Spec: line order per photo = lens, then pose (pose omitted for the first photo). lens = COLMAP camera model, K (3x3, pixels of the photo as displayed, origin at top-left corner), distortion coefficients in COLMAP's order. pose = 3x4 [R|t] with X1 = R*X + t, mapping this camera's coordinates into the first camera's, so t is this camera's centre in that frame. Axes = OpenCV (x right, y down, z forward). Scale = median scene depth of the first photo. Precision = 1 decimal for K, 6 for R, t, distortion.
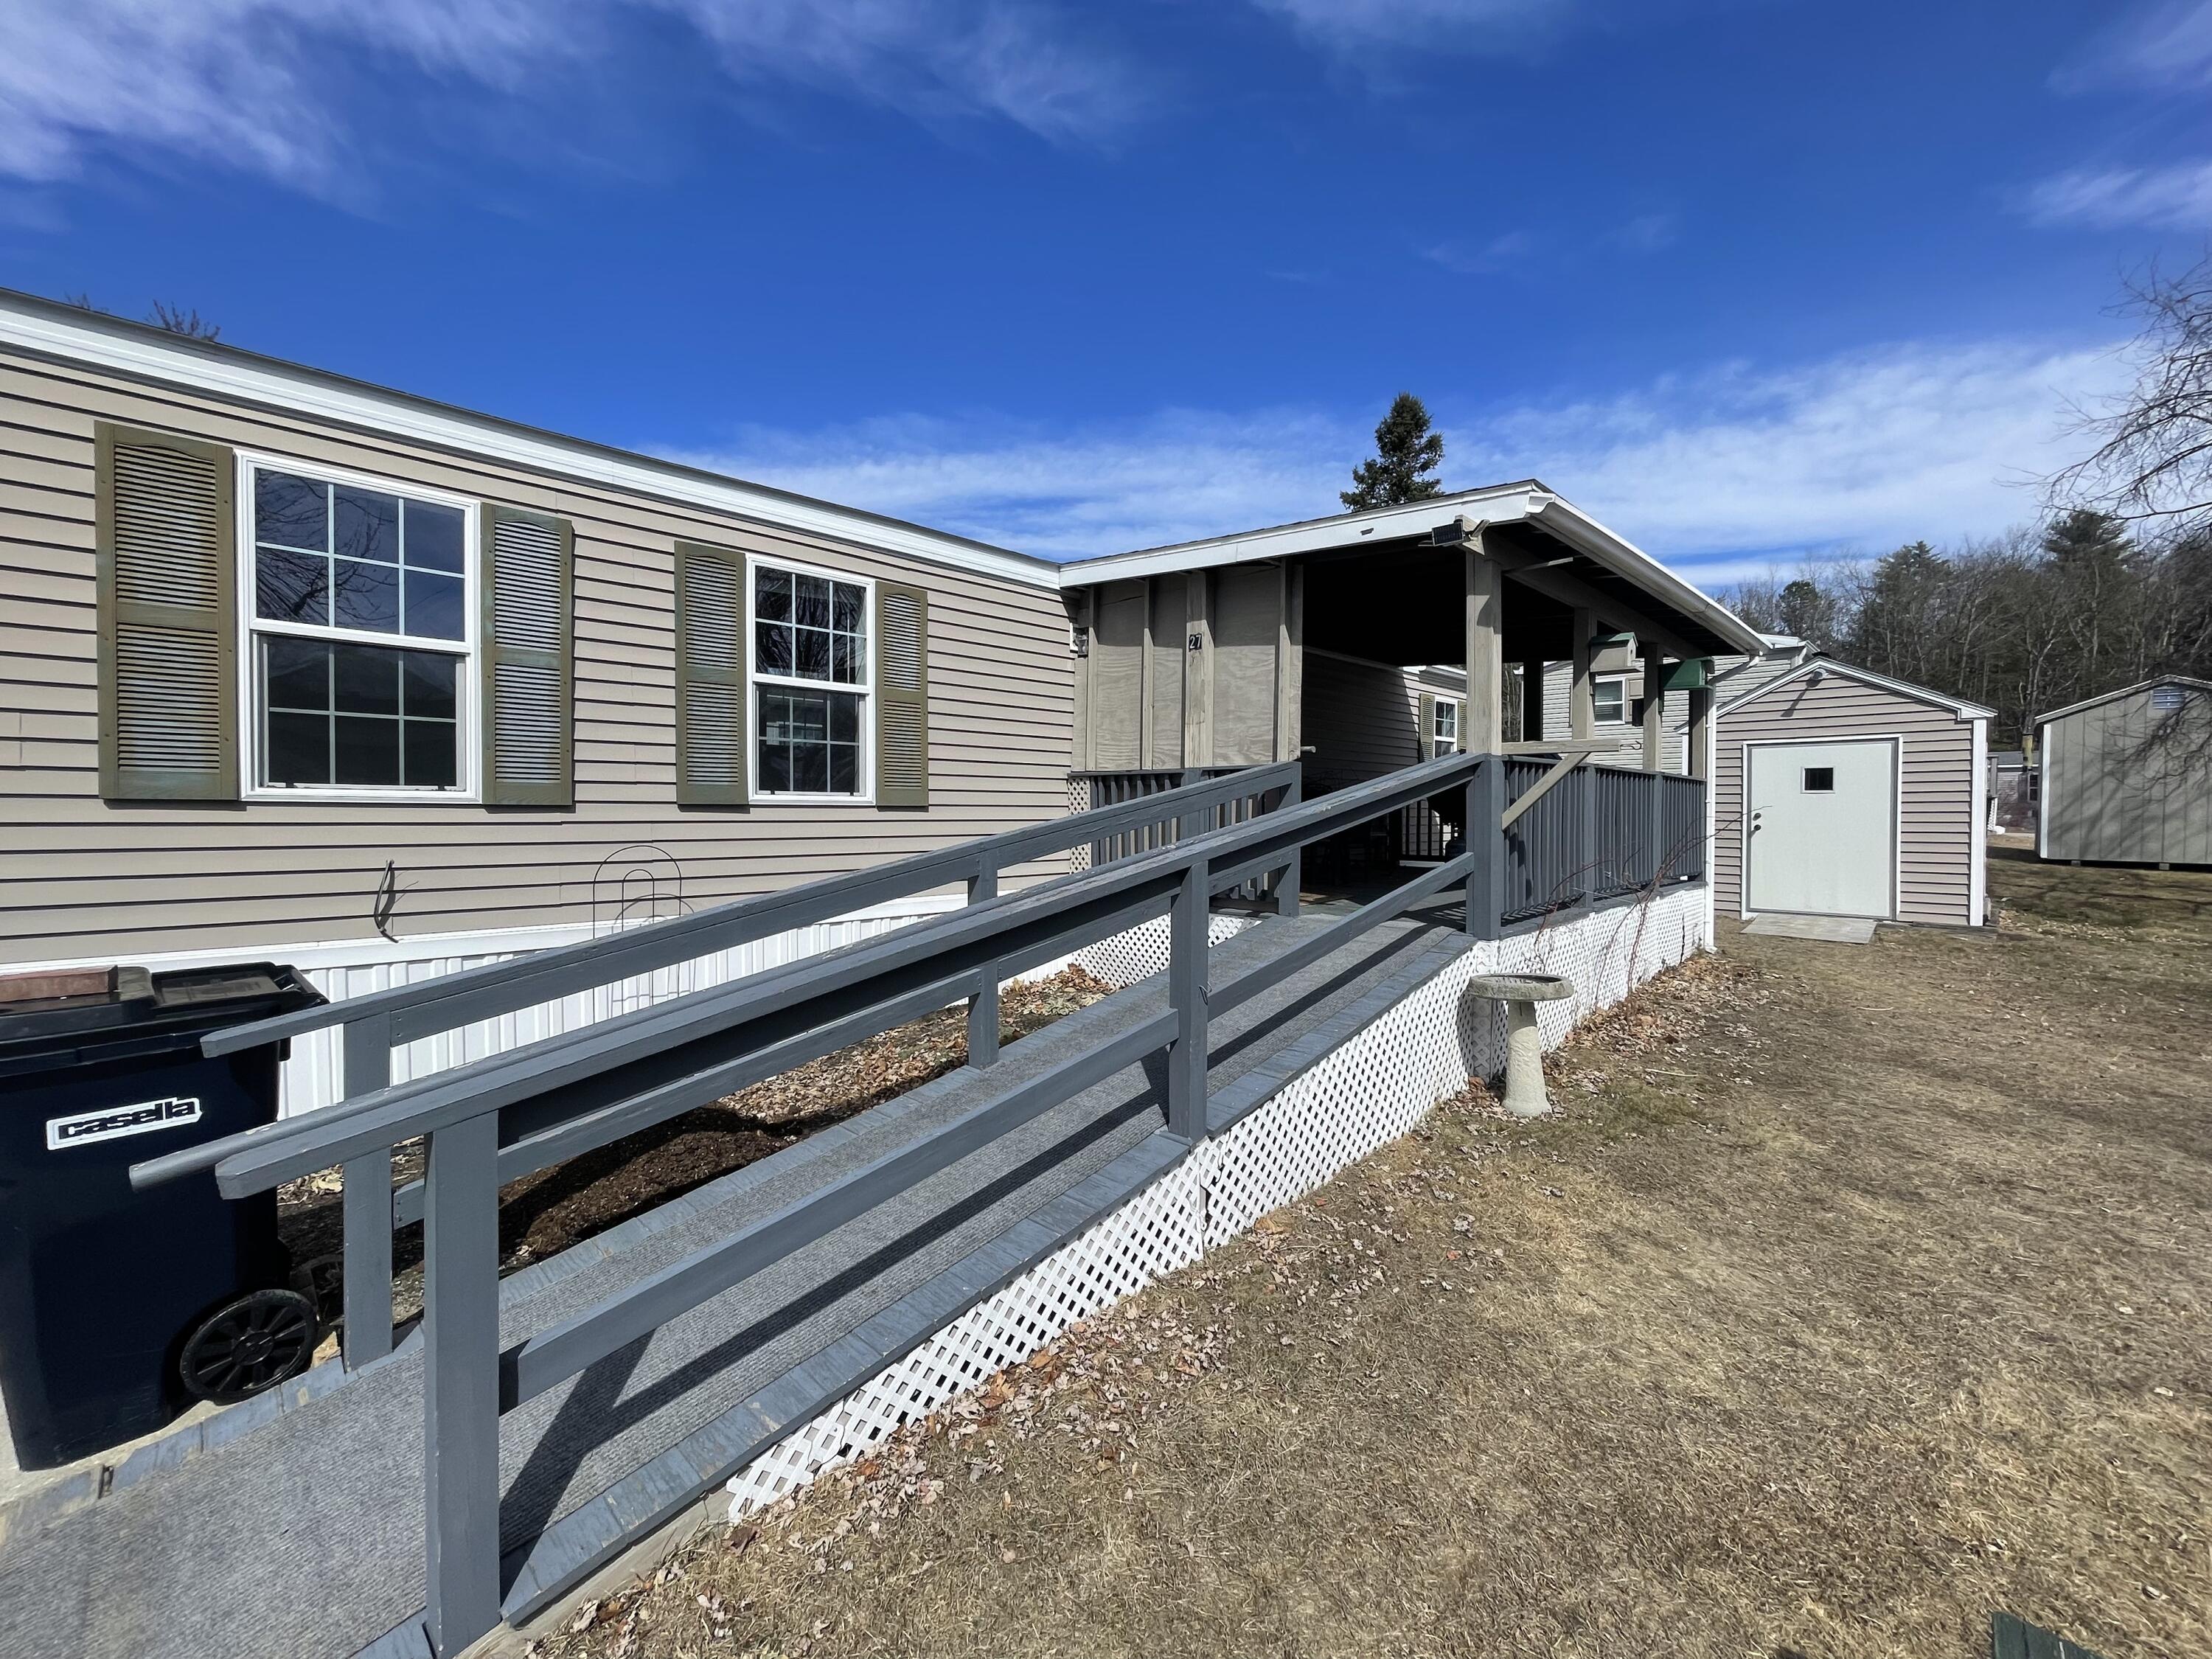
lens RADIAL K [[891.0, 0, 1100.7], [0, 891.0, 829.3], [0, 0, 1]] dist [-0.003298, 0.004253]
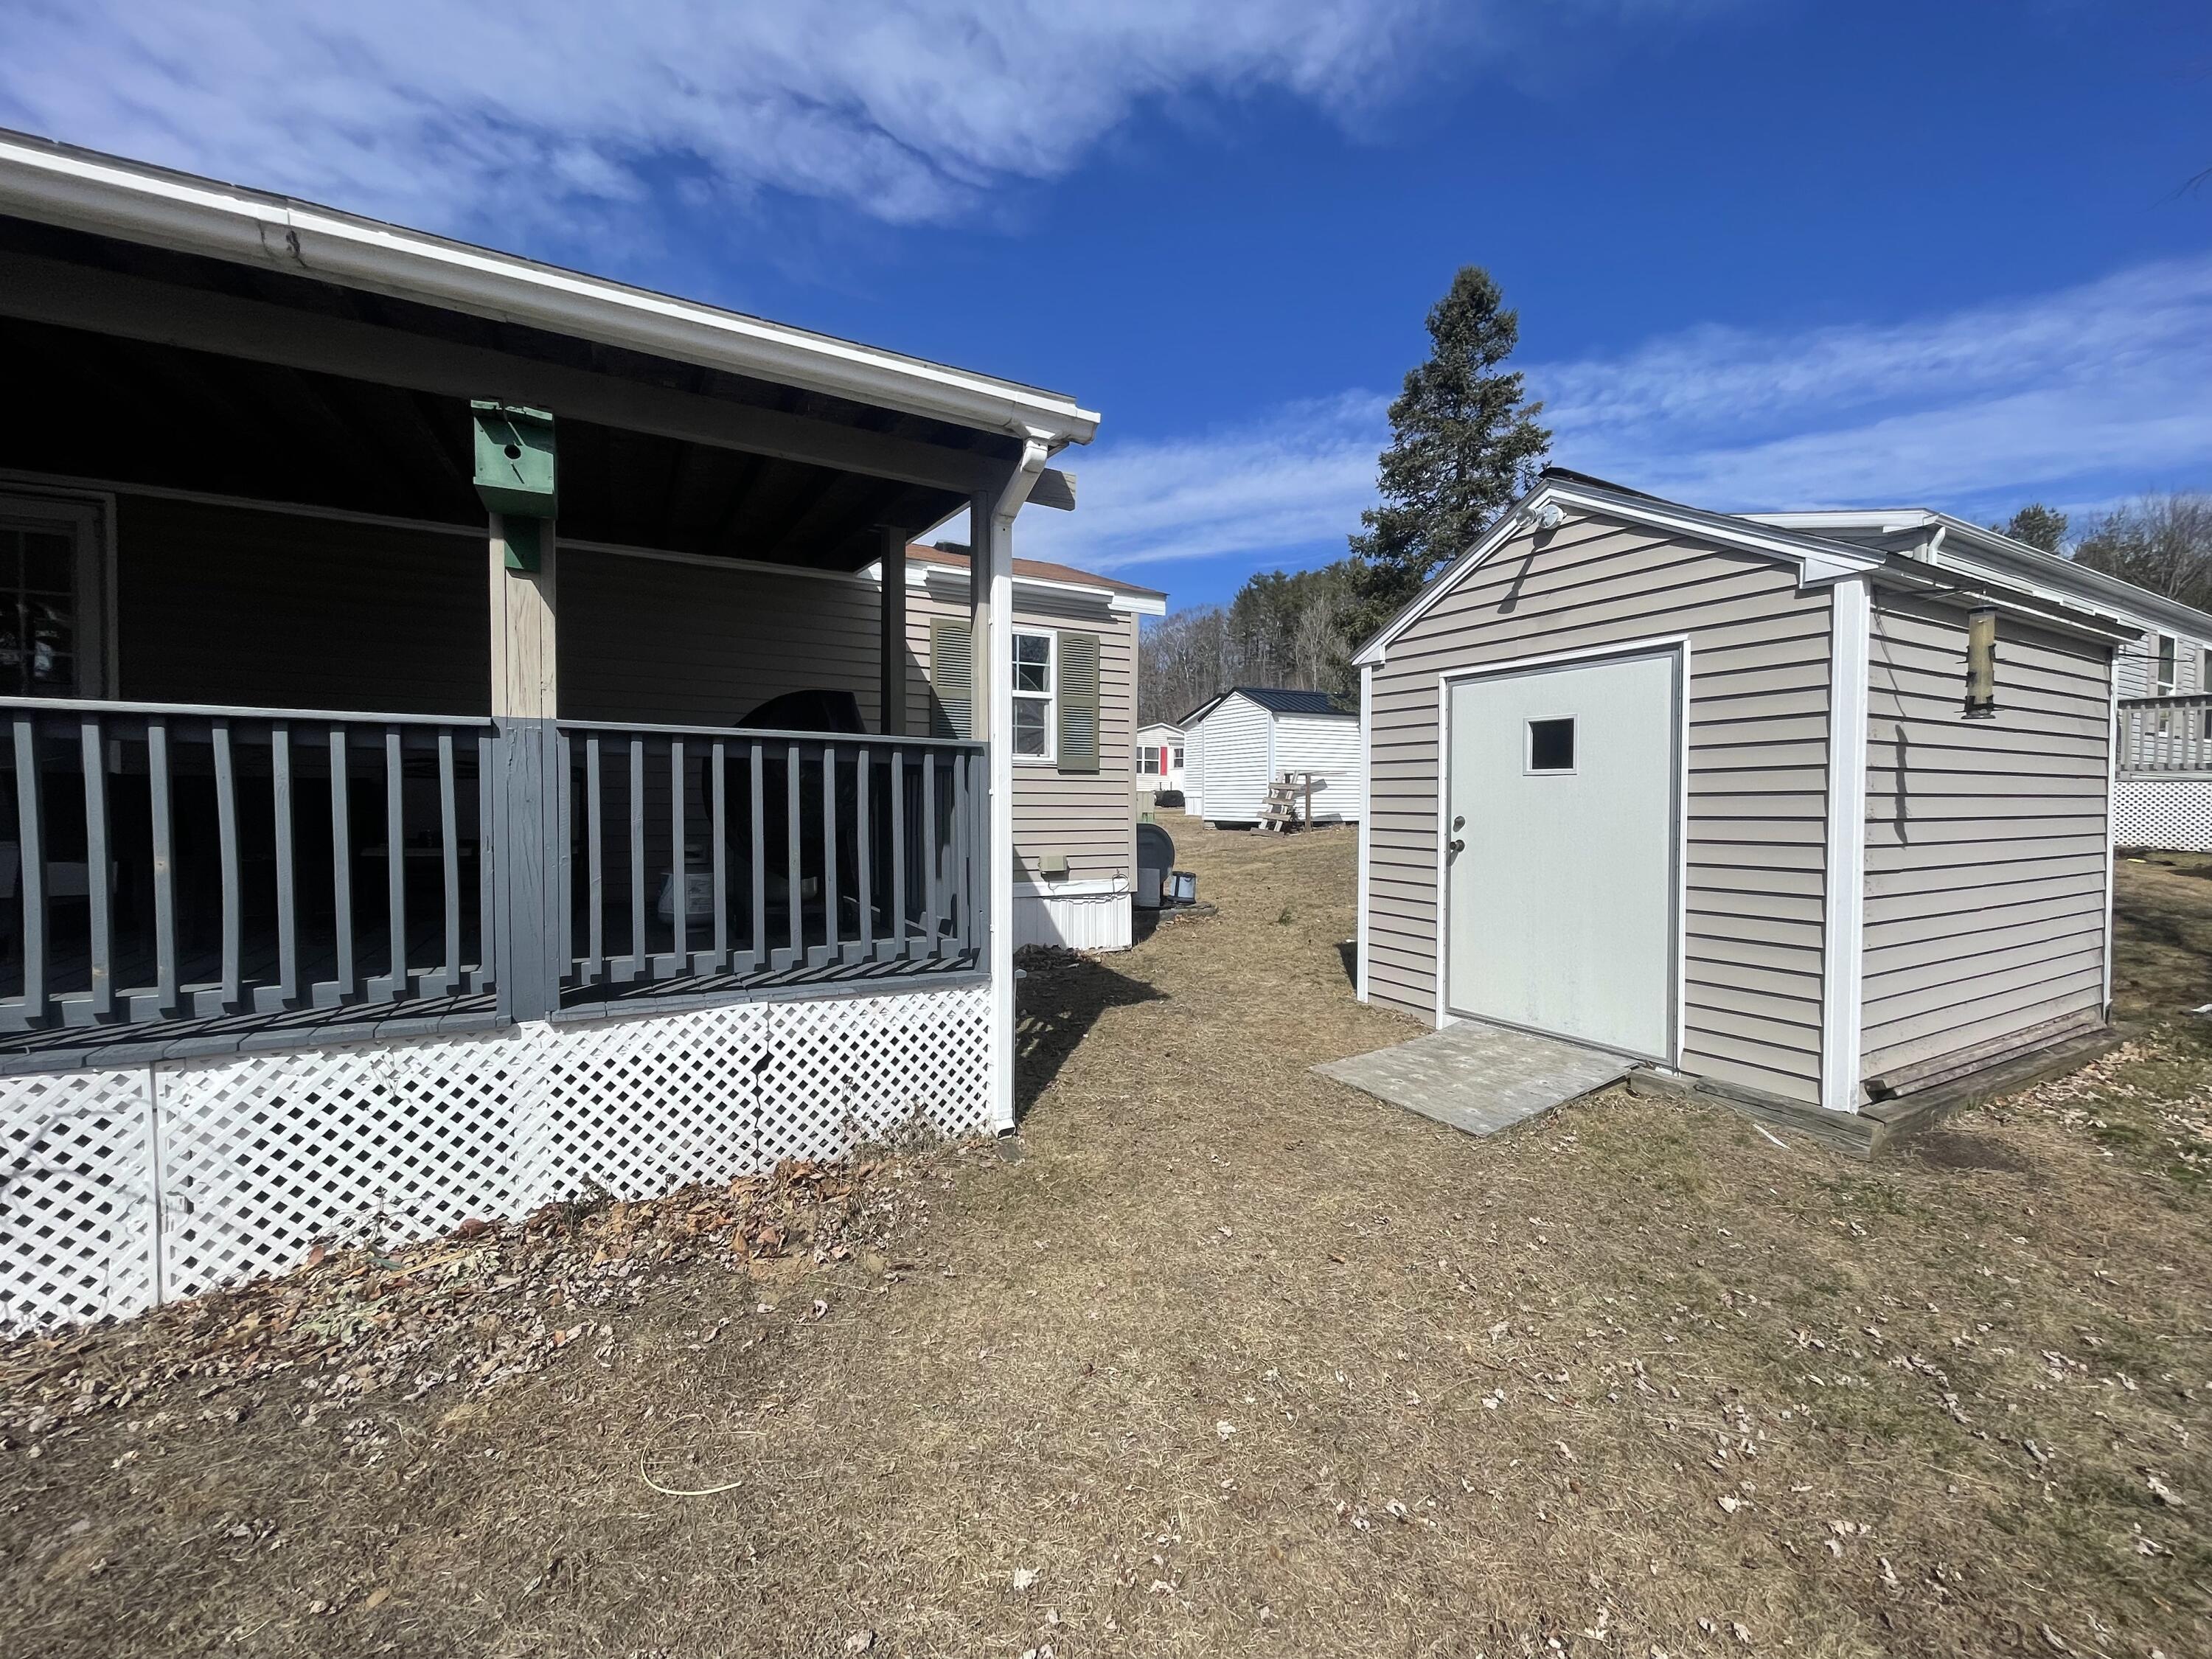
lens RADIAL K [[891.0, 0, 1100.7], [0, 891.0, 829.3], [0, 0, 1]] dist [-0.003298, 0.004253]
pose [[0.972915, -0.002663, -0.231147, 0.657004], [0.006208, 0.999874, 0.014608, -0.019354], [0.231079, -0.015647, 0.972809, 0.473312]]
